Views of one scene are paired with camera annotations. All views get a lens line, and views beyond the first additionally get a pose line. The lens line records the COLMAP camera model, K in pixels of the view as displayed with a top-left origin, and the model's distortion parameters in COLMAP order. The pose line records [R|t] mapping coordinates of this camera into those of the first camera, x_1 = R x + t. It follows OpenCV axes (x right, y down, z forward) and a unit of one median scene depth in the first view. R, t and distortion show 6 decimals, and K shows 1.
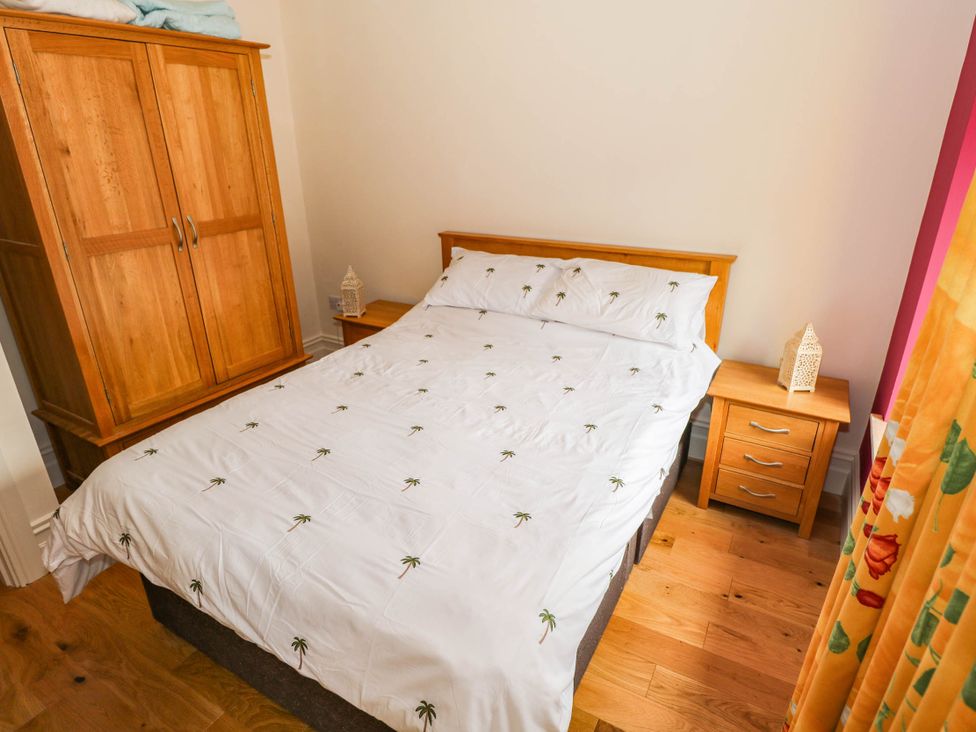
lens RADIAL K [[570.9, 0, 511.6], [0, 570.9, 361.4], [0, 0, 1]] dist [0.003956, -0.013522]
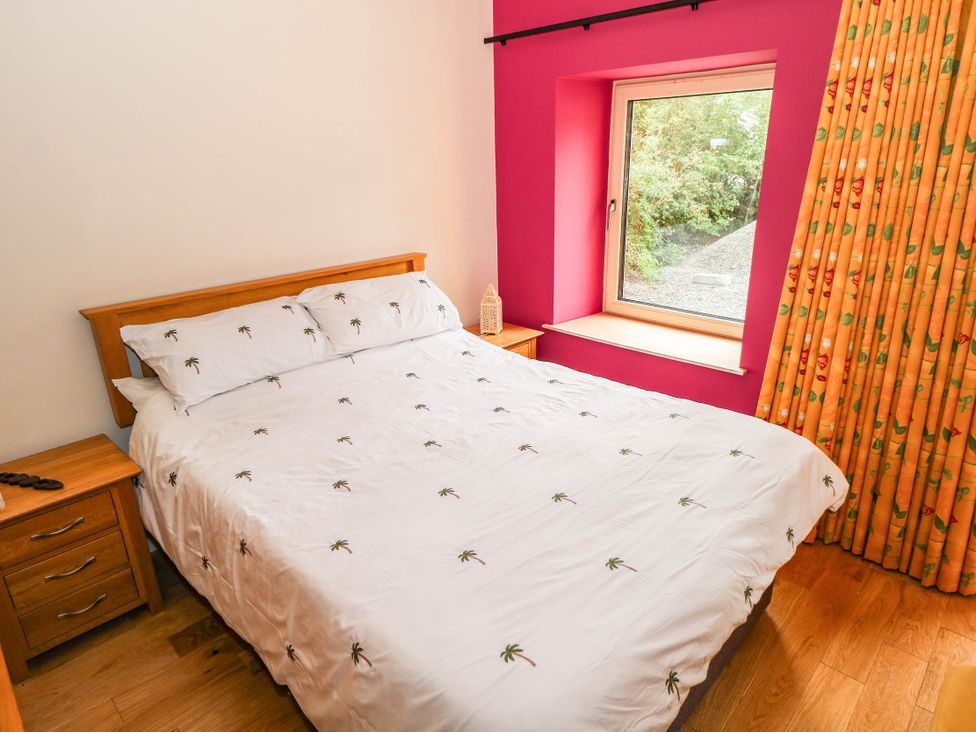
lens RADIAL K [[570.9, 0, 511.6], [0, 570.9, 361.4], [0, 0, 1]] dist [0.003956, -0.013522]
pose [[0.245500, -0.332554, 0.910570, -0.770317], [0.378729, 0.897567, 0.225695, -0.184155], [-0.892353, 0.289451, 0.346301, 0.495754]]
